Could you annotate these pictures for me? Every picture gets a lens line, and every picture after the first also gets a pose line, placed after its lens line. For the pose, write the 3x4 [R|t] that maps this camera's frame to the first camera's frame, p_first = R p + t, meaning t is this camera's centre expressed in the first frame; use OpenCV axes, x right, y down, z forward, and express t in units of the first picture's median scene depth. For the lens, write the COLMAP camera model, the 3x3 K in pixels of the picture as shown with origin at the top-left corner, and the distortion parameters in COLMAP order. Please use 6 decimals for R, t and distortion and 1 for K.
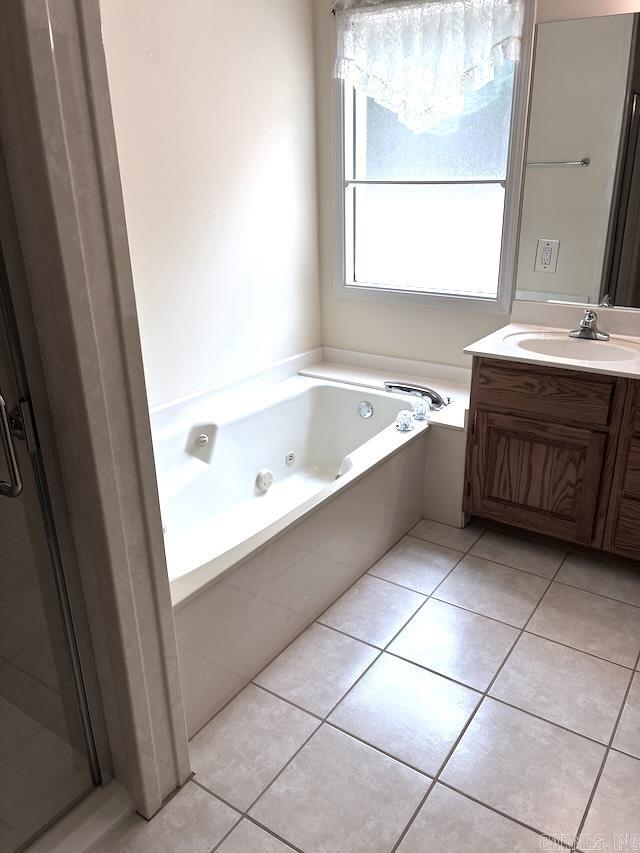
lens RADIAL K [[651.7, 0, 319.7], [0, 651.7, 424.3], [0, 0, 1]] dist [-0.006330, -0.021190]
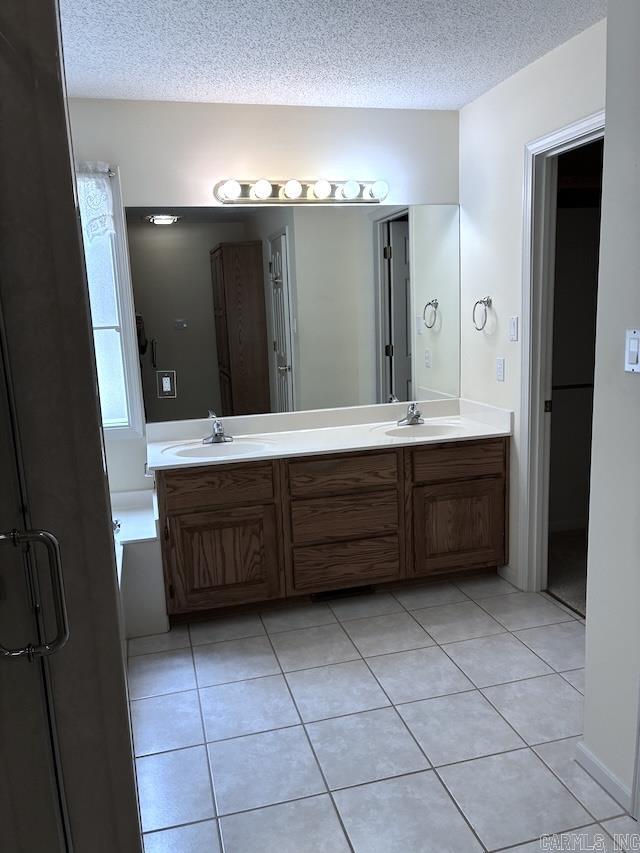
lens RADIAL K [[651.7, 0, 320.2], [0, 651.7, 427.0], [0, 0, 1]] dist [-0.006330, -0.021190]
pose [[0.643901, -0.141991, 0.751818, -0.434743], [0.304514, 0.949009, -0.081570, 0.002716], [-0.701899, 0.281462, 0.654306, 0.029564]]
